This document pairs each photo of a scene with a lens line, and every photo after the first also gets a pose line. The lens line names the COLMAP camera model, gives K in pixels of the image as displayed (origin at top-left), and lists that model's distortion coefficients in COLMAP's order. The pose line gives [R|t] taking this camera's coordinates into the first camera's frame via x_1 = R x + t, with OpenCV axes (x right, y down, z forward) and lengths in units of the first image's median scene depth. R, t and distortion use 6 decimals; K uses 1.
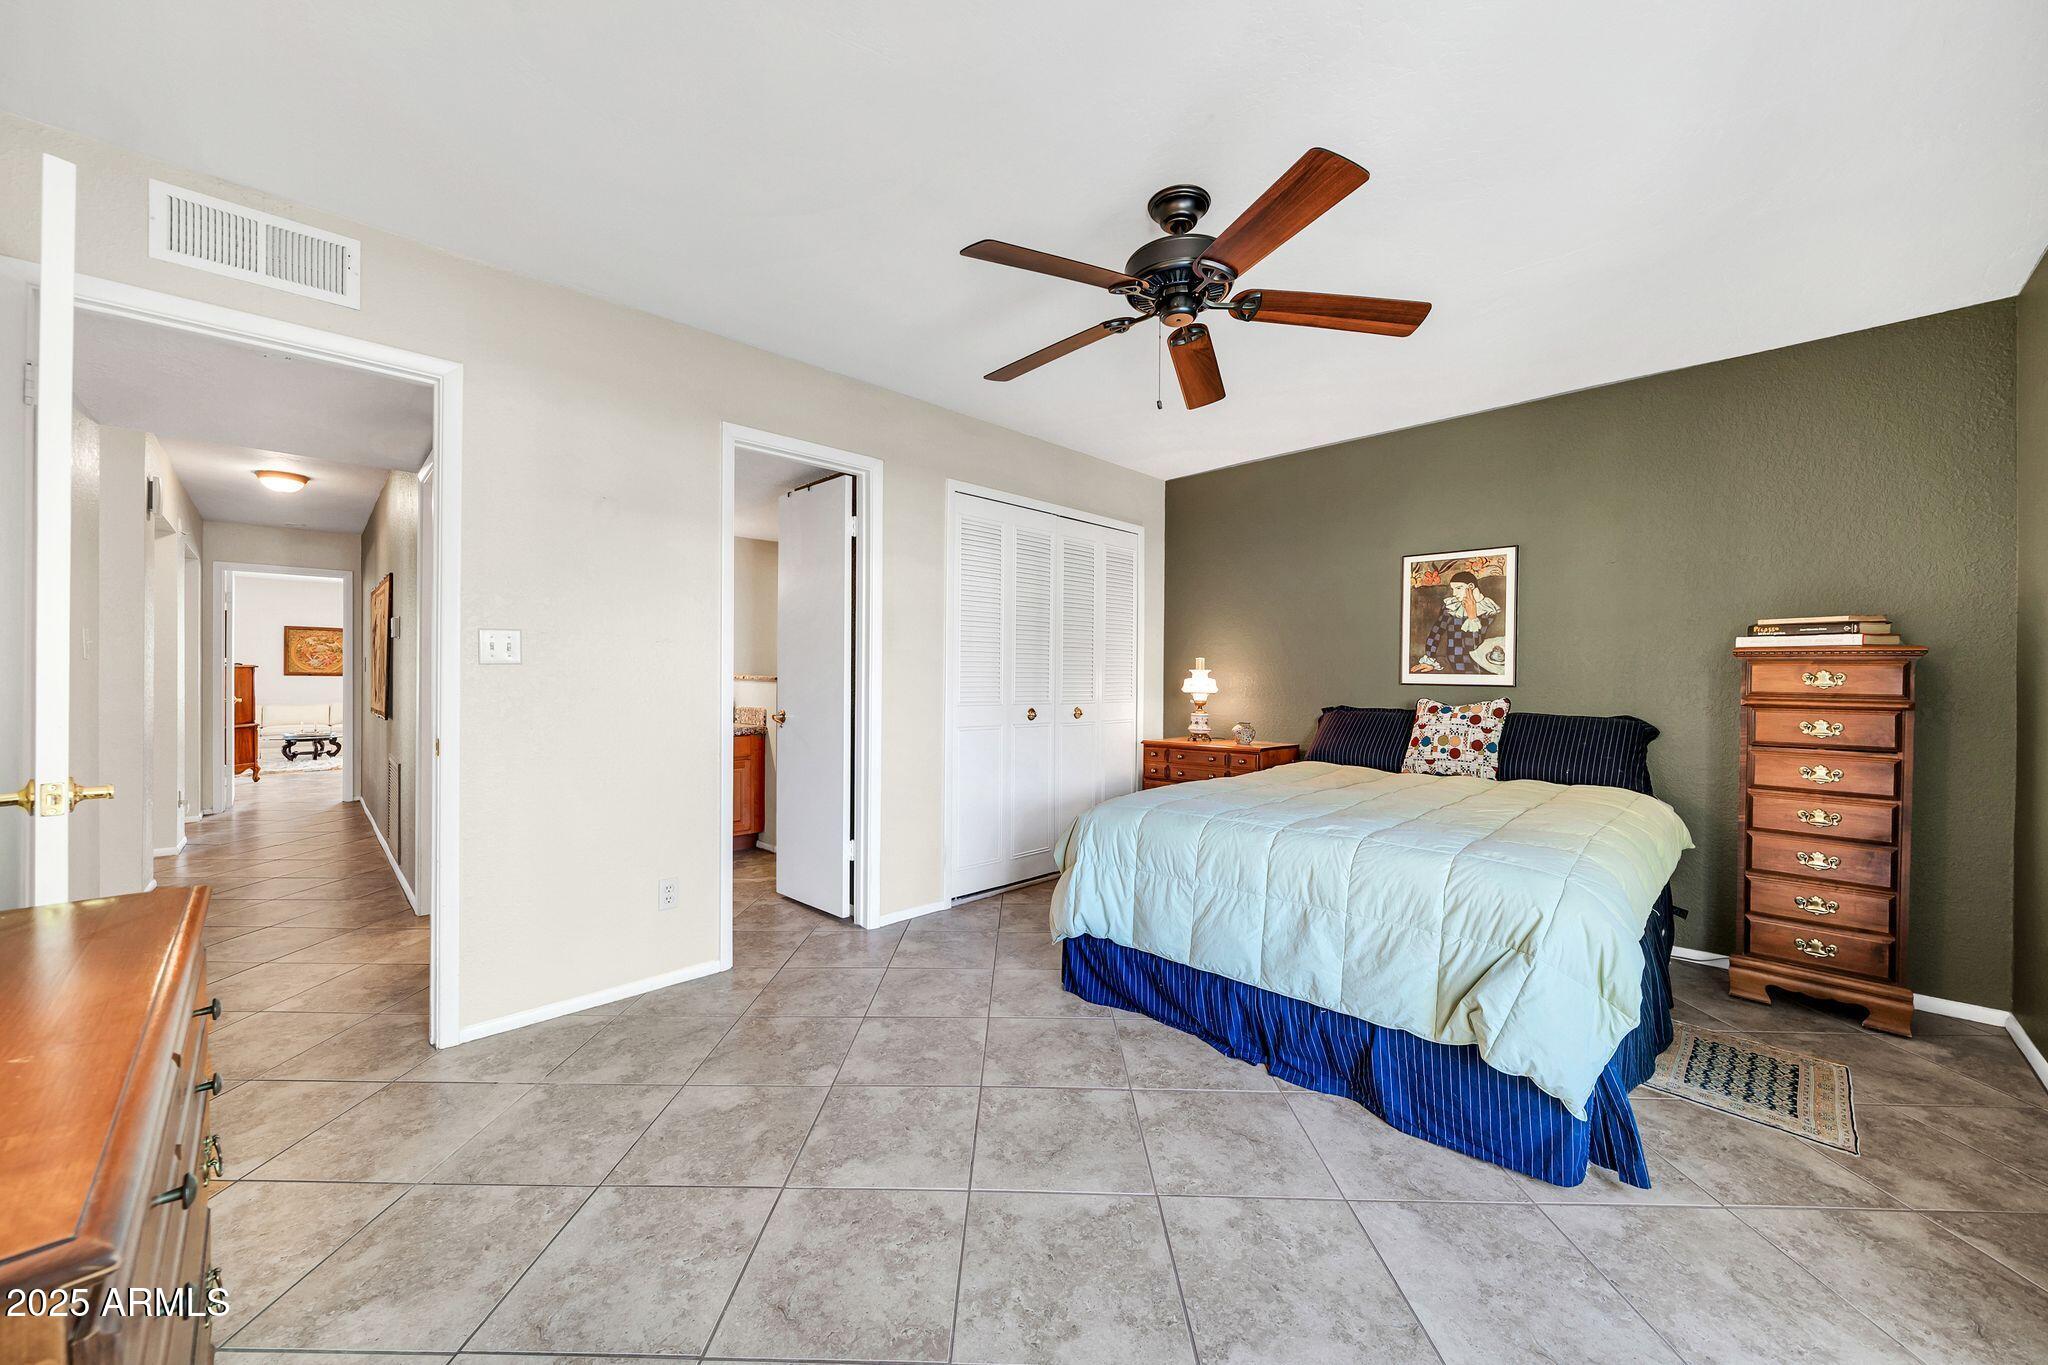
lens RADIAL K [[766.5, 0, 1059.0], [0, 766.5, 680.6], [0, 0, 1]] dist [-0.011971, -0.000129]
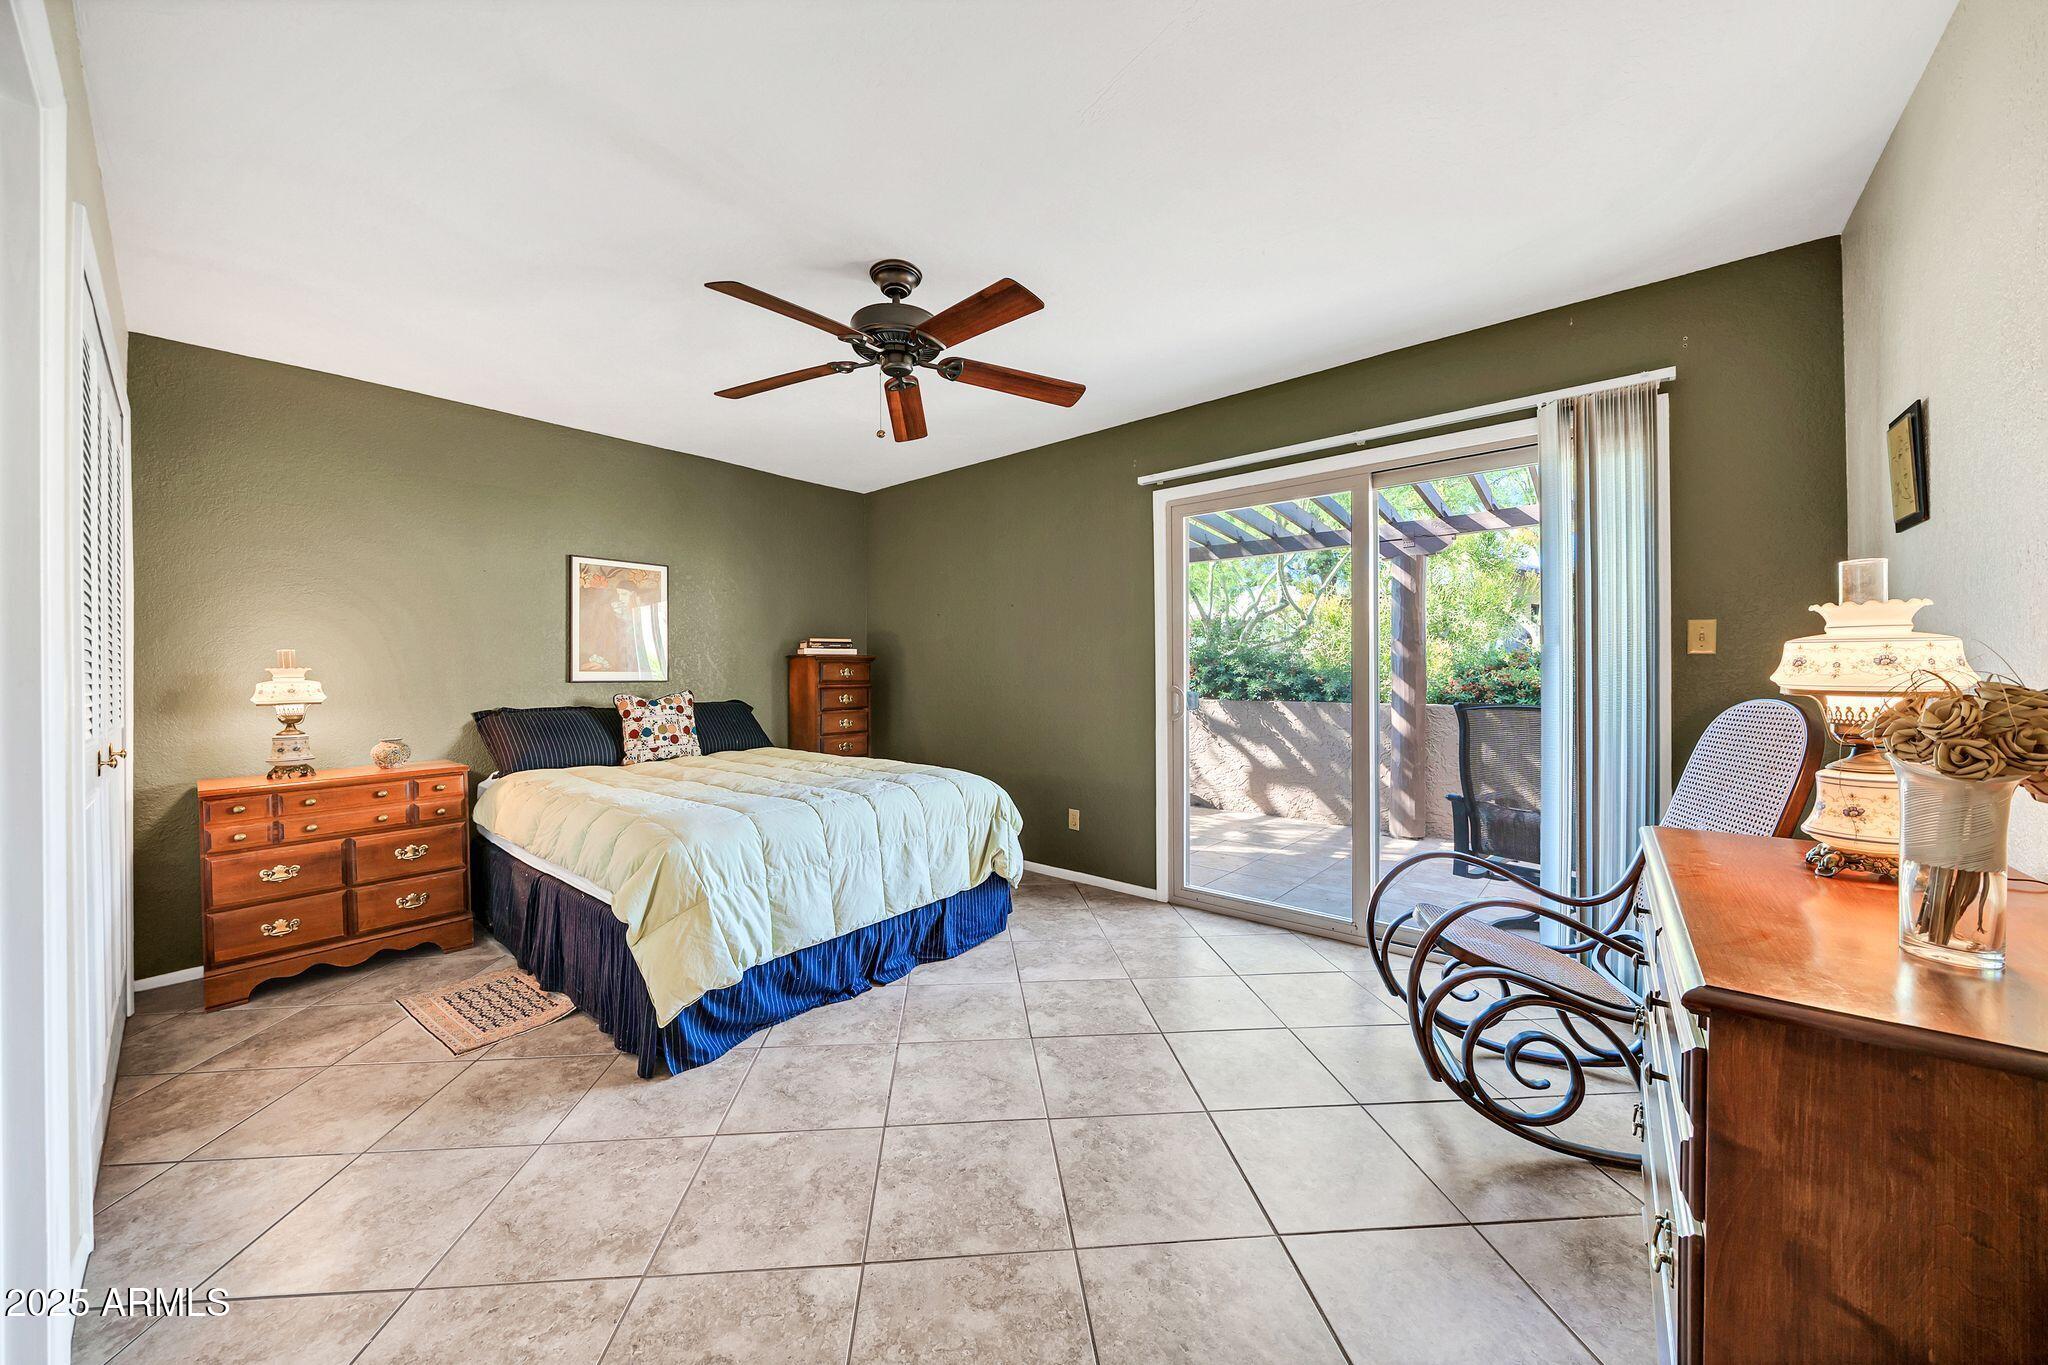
lens RADIAL K [[696.4, 0, 1015.6], [0, 696.4, 666.5], [0, 0, 1]] dist [-0.001861, -0.000051]
pose [[-0.064832, 0.002106, 0.997894, -0.581002], [0.015563, 0.999878, -0.001099, -0.006323], [-0.997775, 0.015459, -0.064857, 0.552222]]
